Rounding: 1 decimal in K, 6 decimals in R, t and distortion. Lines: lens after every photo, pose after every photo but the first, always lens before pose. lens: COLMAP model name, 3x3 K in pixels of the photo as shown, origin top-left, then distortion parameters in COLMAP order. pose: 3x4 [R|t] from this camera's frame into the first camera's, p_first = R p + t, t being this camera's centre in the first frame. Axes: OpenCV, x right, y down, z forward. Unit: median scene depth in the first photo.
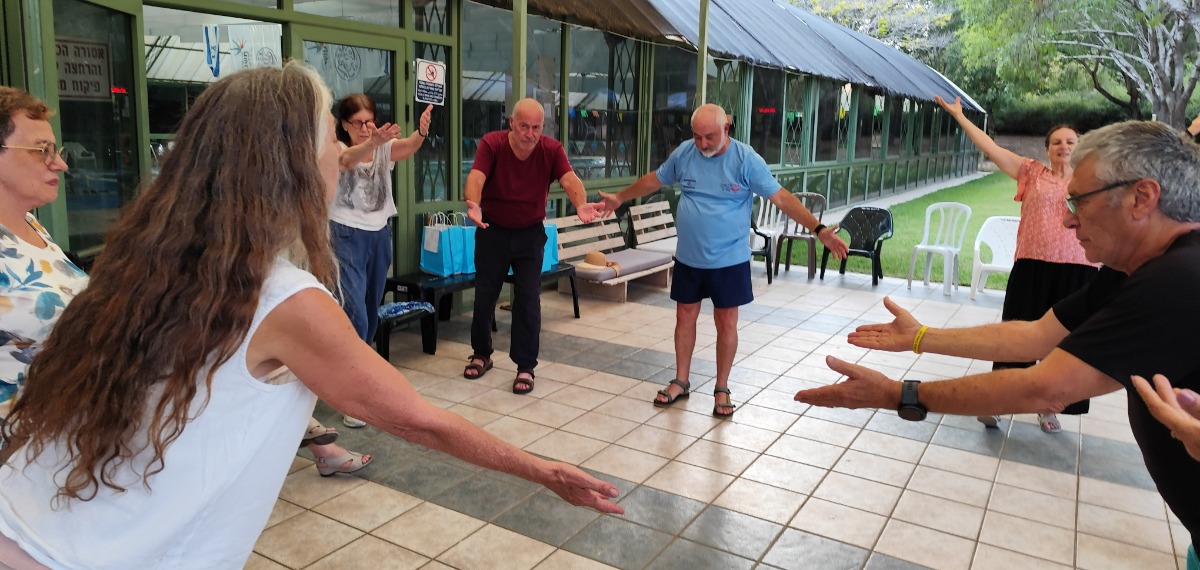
lens RADIAL K [[823.5, 0, 596.1], [0, 823.5, 256.1], [0, 0, 1]] dist [-0.000191, -0.002392]
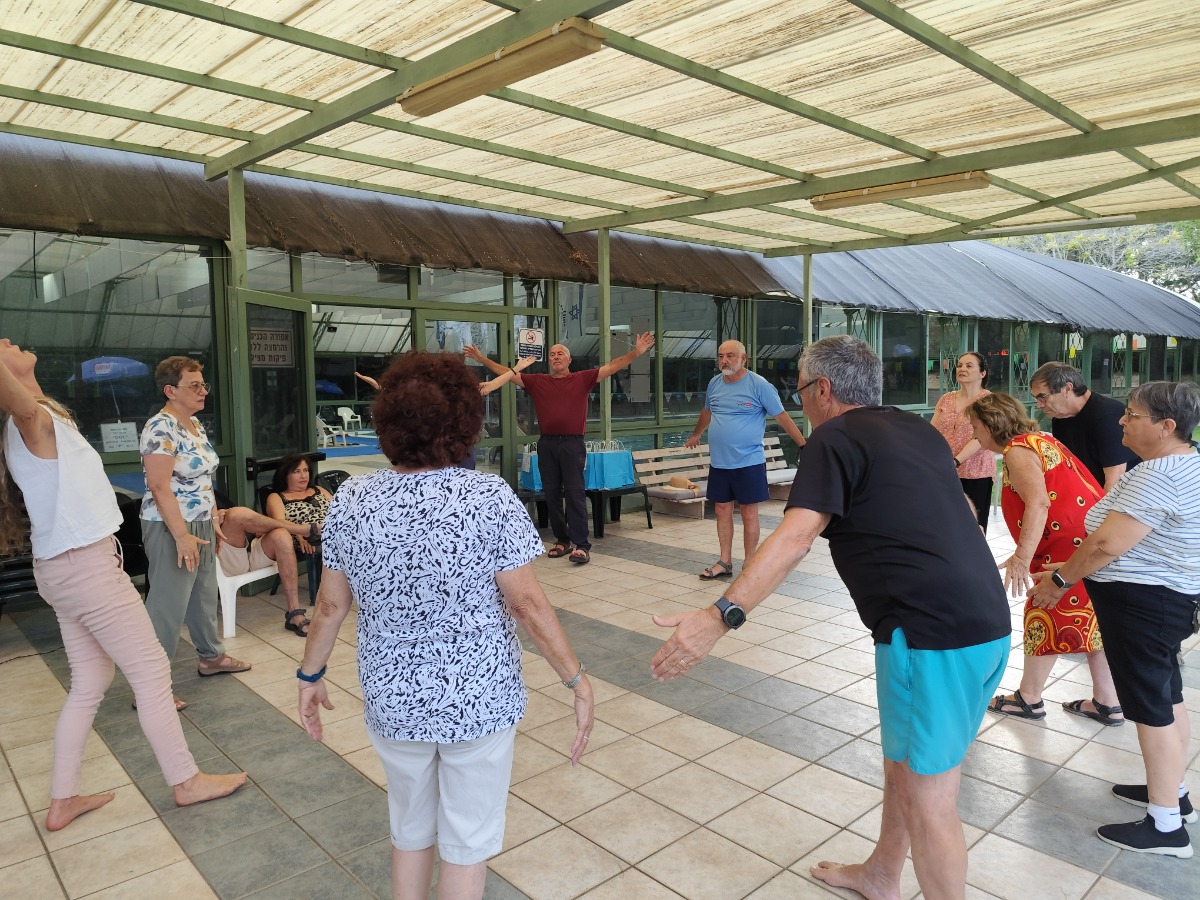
lens RADIAL K [[824.8, 0, 600.0], [0, 824.8, 450.0], [0, 0, 1]] dist [0.004141, -0.000358]
pose [[0.957590, -0.016211, -0.287680, 0.225637], [-0.005948, 0.997091, -0.075986, 0.045620], [0.288075, 0.074474, 0.954708, -0.171335]]
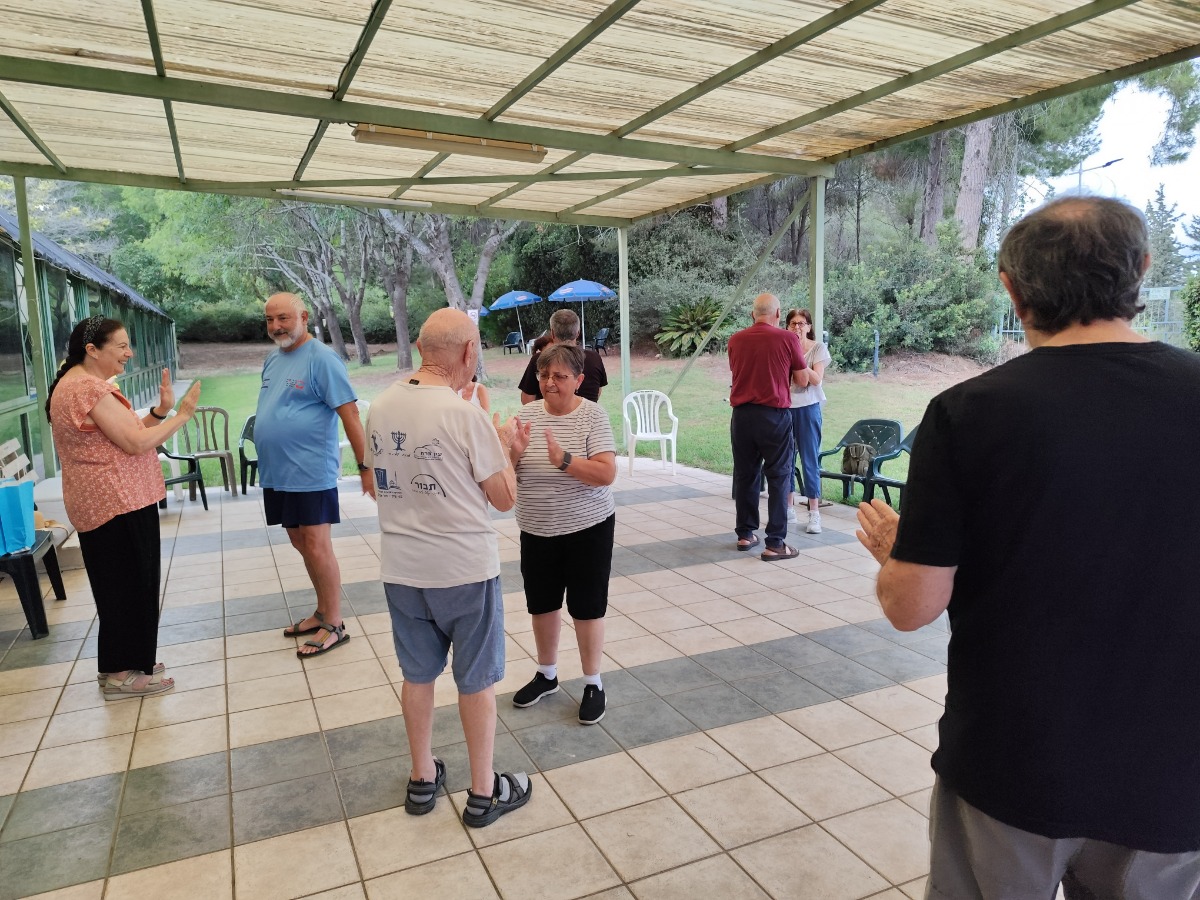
lens RADIAL K [[821.6, 0, 590.3], [0, 821.6, 437.8], [0, 0, 1]] dist [0.002170, -0.000452]
pose [[0.569148, -0.141427, 0.809981, -0.254855], [0.167566, 0.984374, 0.054134, -0.021421], [-0.804980, 0.104915, 0.583952, 0.132561]]
